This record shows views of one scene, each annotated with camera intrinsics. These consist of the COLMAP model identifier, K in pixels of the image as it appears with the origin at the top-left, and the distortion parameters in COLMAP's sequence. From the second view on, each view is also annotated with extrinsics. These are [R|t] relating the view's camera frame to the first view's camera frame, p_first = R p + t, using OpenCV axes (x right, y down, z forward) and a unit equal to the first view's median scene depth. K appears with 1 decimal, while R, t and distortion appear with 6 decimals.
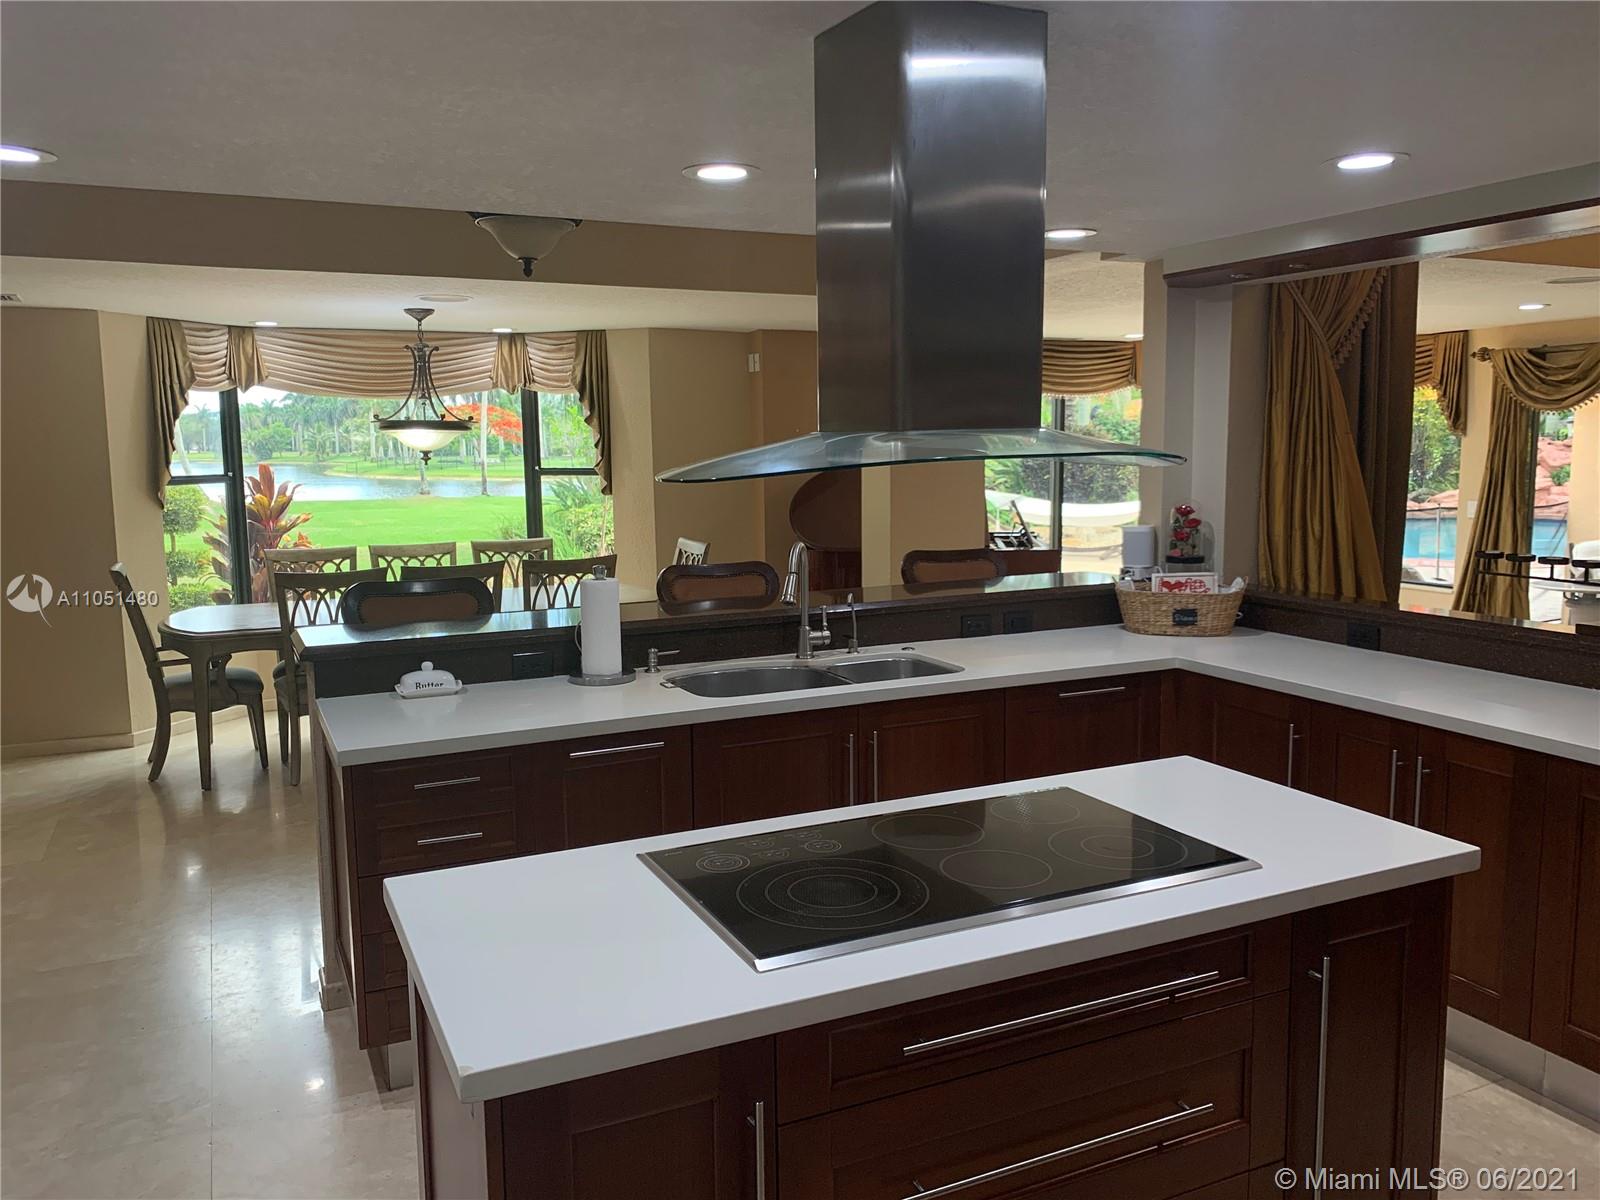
lens RADIAL K [[1224.2, 0, 797.1], [0, 1224.2, 602.1], [0, 0, 1]] dist [0.042836, -0.051469]
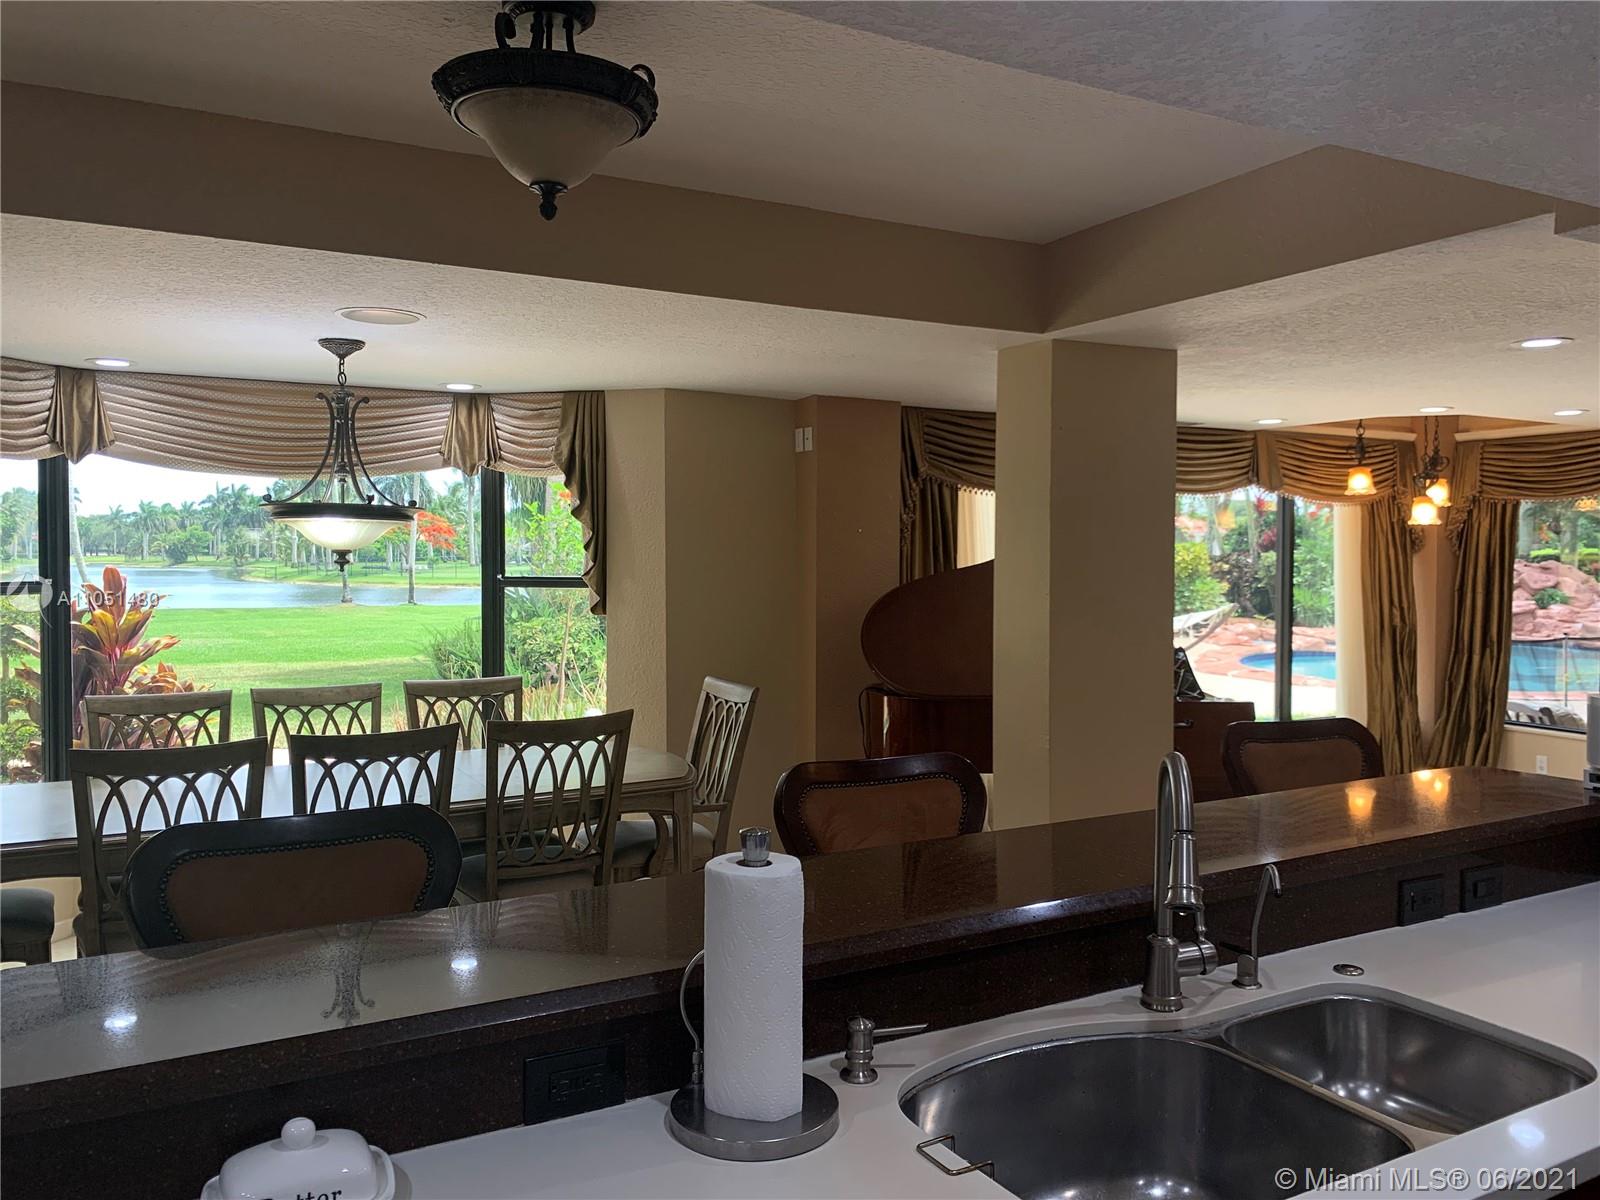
lens RADIAL K [[1224.2, 0, 811.9], [0, 1224.2, 589.6], [0, 0, 1]] dist [0.042836, -0.051469]
pose [[0.997648, 0.012841, 0.067327, -0.079627], [-0.006015, 0.994906, -0.100628, -0.031014], [-0.068276, 0.099986, 0.992644, 0.276695]]
